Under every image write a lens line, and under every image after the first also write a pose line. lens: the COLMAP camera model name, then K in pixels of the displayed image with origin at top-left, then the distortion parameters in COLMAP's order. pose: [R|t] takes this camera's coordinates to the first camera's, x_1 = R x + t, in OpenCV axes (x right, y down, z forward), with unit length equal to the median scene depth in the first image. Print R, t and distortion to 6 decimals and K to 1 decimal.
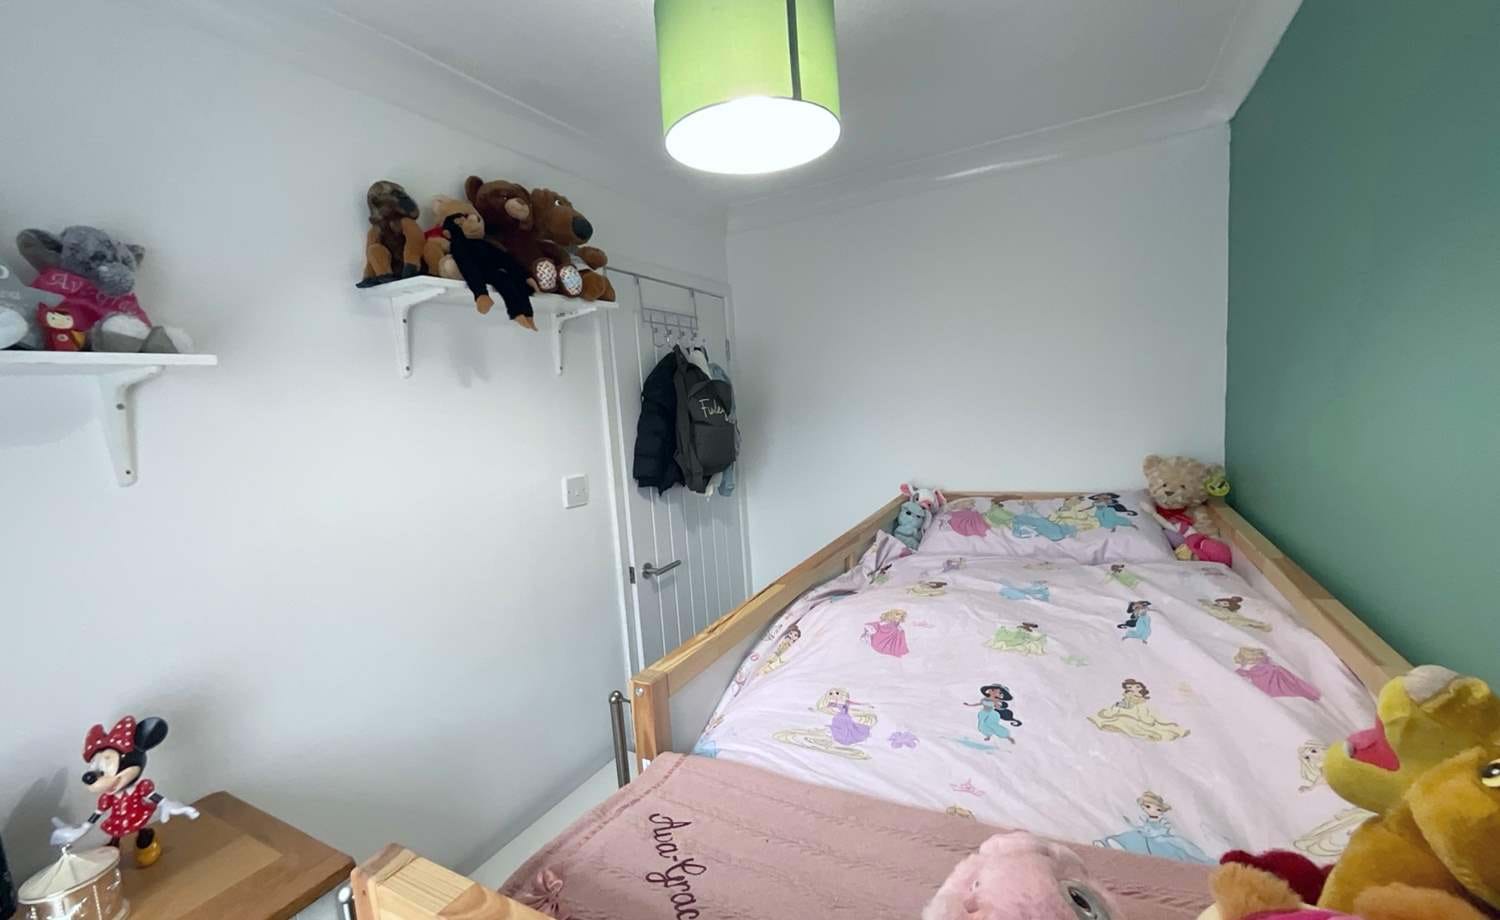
lens RADIAL K [[611.2, 0, 750.0], [0, 611.2, 460.0], [0, 0, 1]] dist [0.000428, 0.001056]
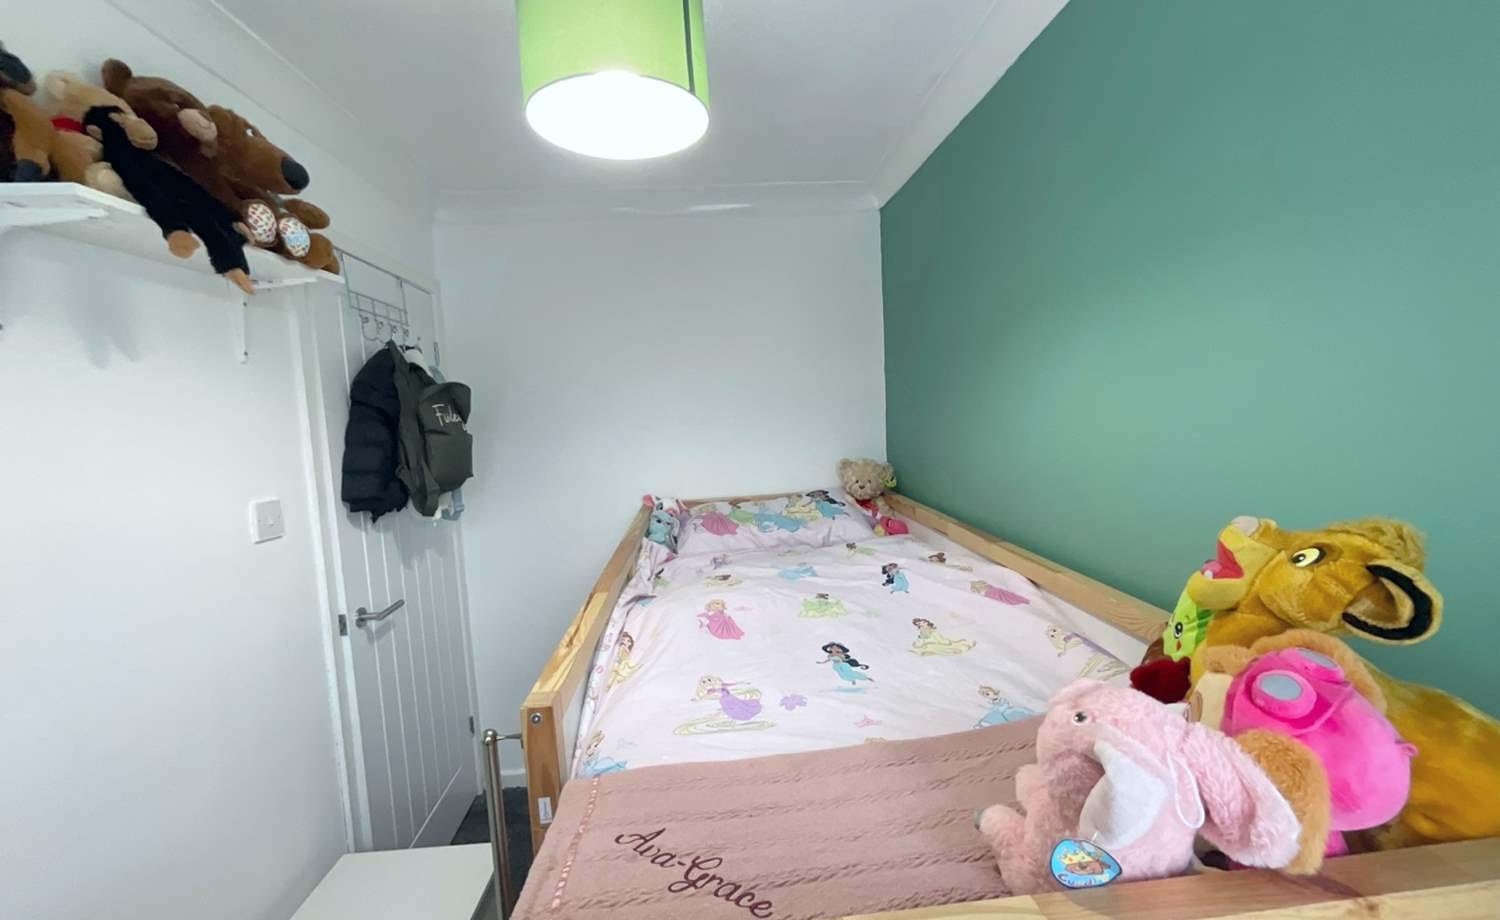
lens RADIAL K [[611.2, 0, 750.0], [0, 611.2, 460.0], [0, 0, 1]] dist [0.000428, 0.001056]
pose [[0.841861, -0.019596, 0.539339, -0.208107], [0.046298, 0.998279, -0.035997, 0.035673], [-0.537706, 0.055275, 0.841319, 0.058084]]
